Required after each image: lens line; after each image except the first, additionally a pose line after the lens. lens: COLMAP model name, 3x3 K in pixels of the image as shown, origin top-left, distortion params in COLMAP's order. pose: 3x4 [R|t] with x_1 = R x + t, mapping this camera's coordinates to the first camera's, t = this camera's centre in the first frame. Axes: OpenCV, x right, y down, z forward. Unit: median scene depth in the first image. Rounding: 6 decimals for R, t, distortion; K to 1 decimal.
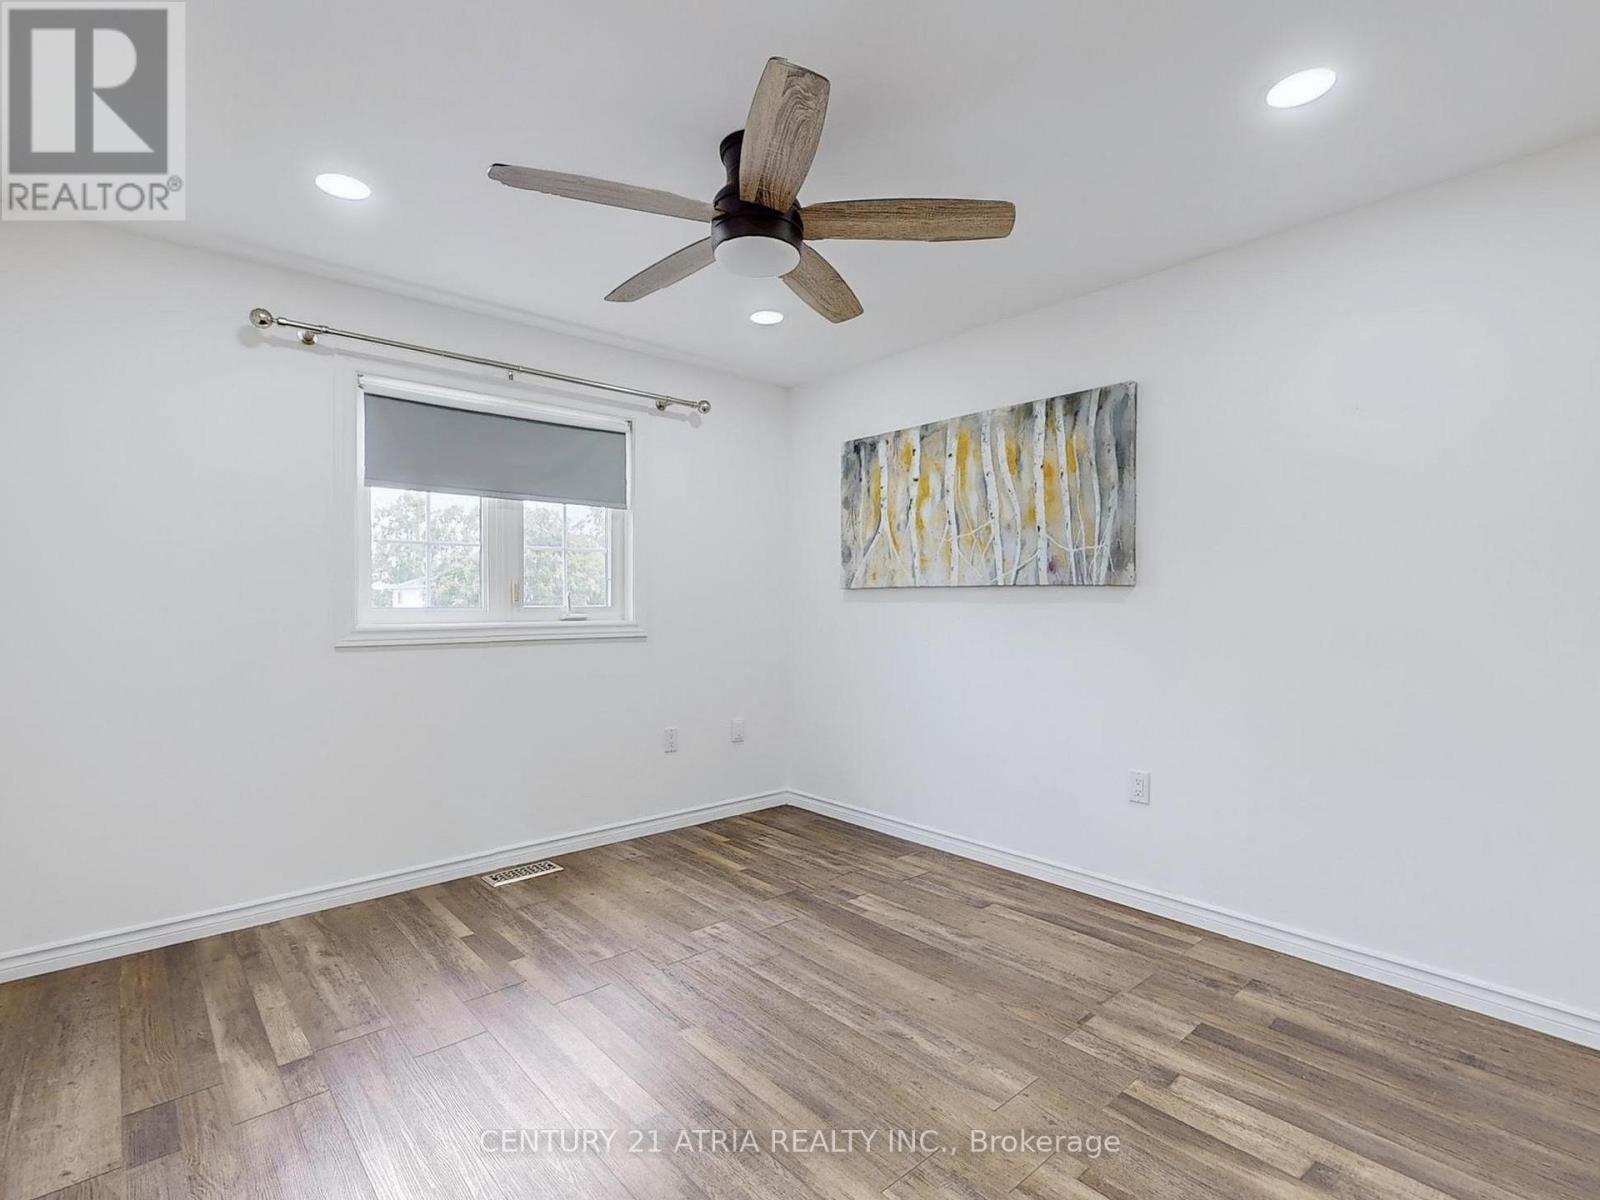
lens RADIAL K [[777.6, 0, 798.4], [0, 777.6, 607.5], [0, 0, 1]] dist [0.001560, 0.000454]
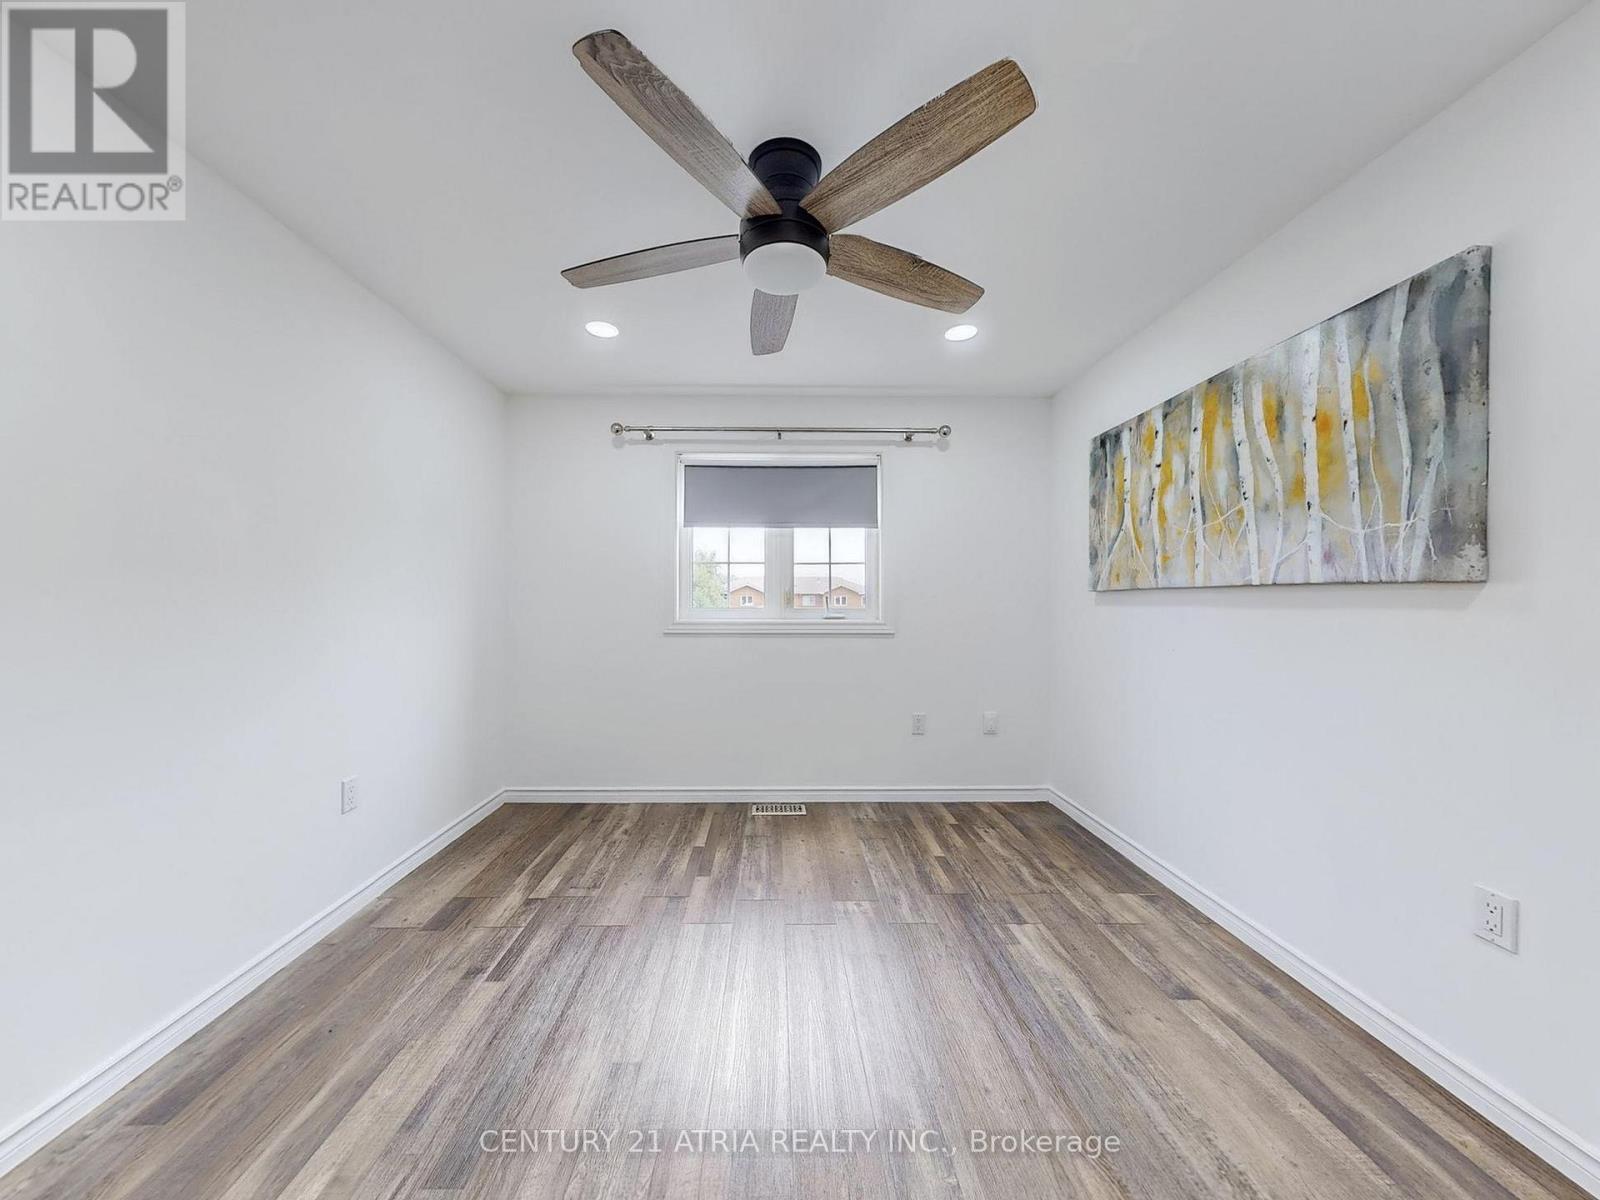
lens RADIAL K [[558.9, 0, 779.0], [0, 558.9, 601.6], [0, 0, 1]] dist [-0.002042, -0.000210]
pose [[0.755387, 0.000897, -0.655279, 0.266634], [-0.007345, 0.999948, -0.007099, -0.004602], [0.655238, 0.010176, 0.755354, 0.276957]]
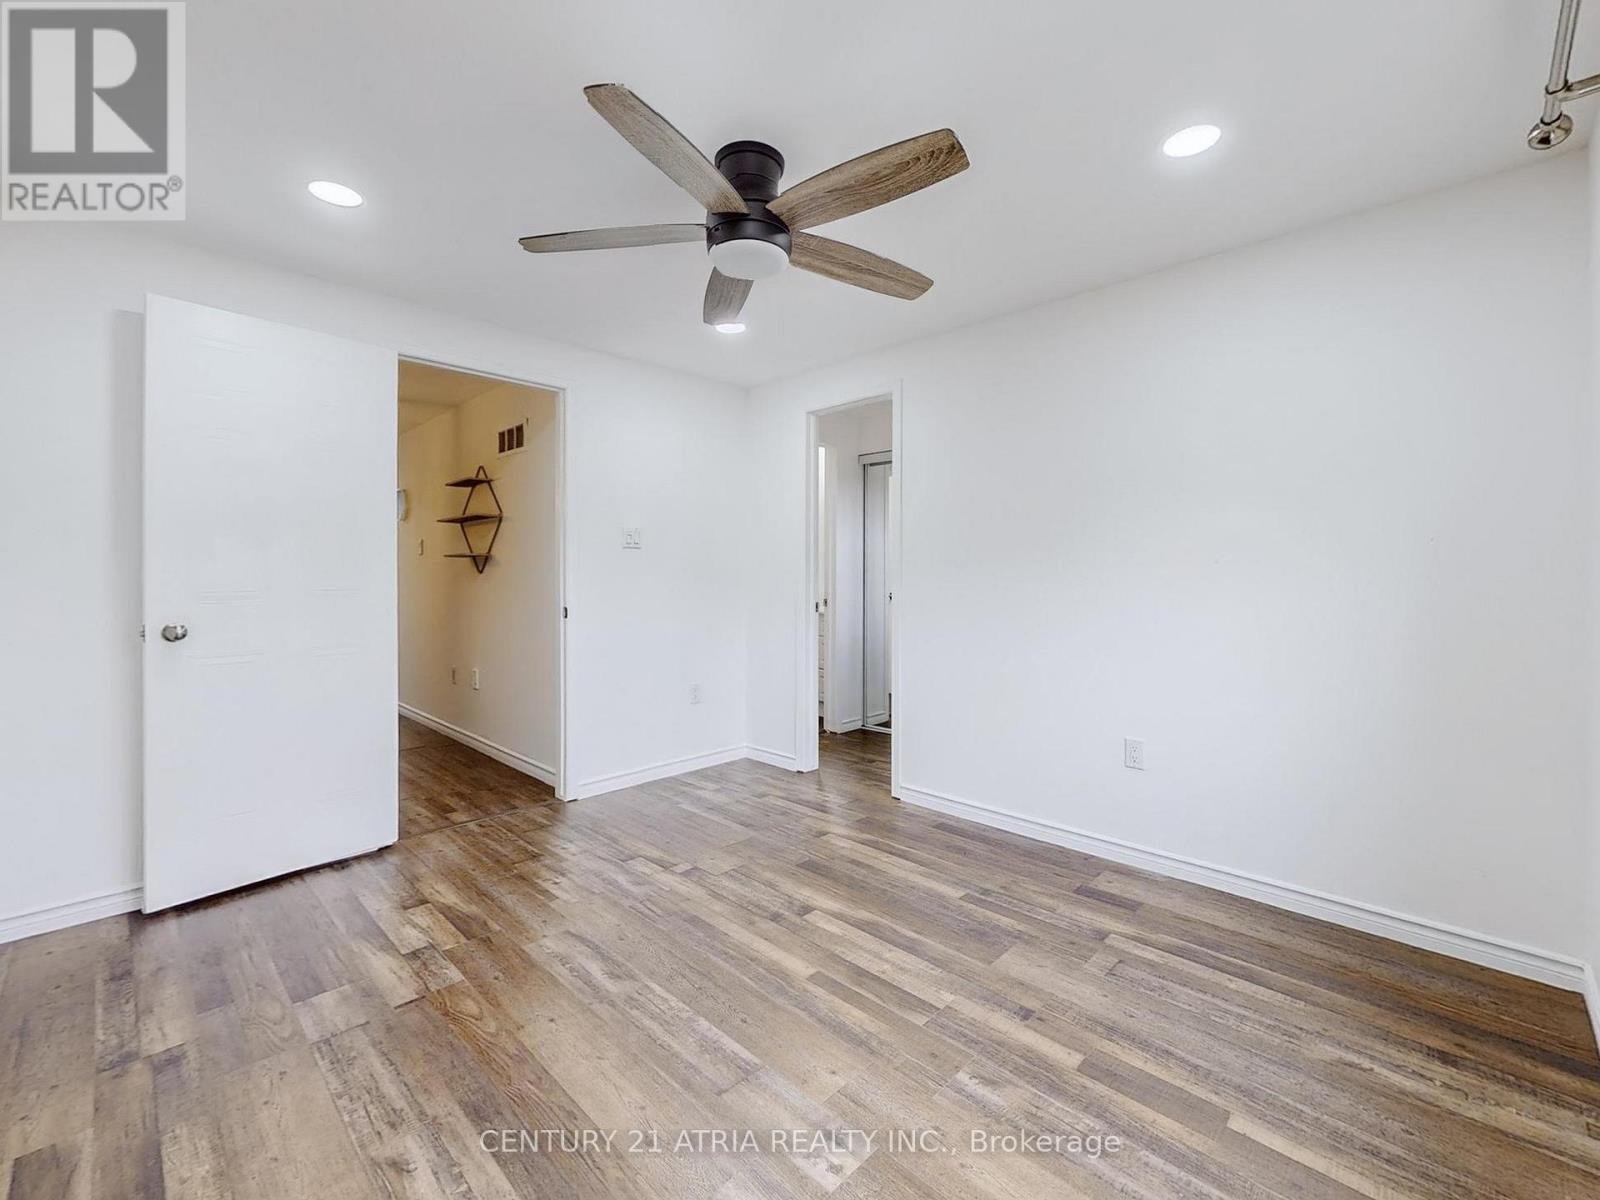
lens RADIAL K [[684.4, 0, 797.2], [0, 684.4, 576.7], [0, 0, 1]] dist [0.000024, -0.000004]
pose [[-0.997562, -0.000012, -0.069790, -0.037232], [-0.000741, 0.999945, 0.010417, -0.011245], [0.069786, 0.010443, -0.997507, 1.227067]]
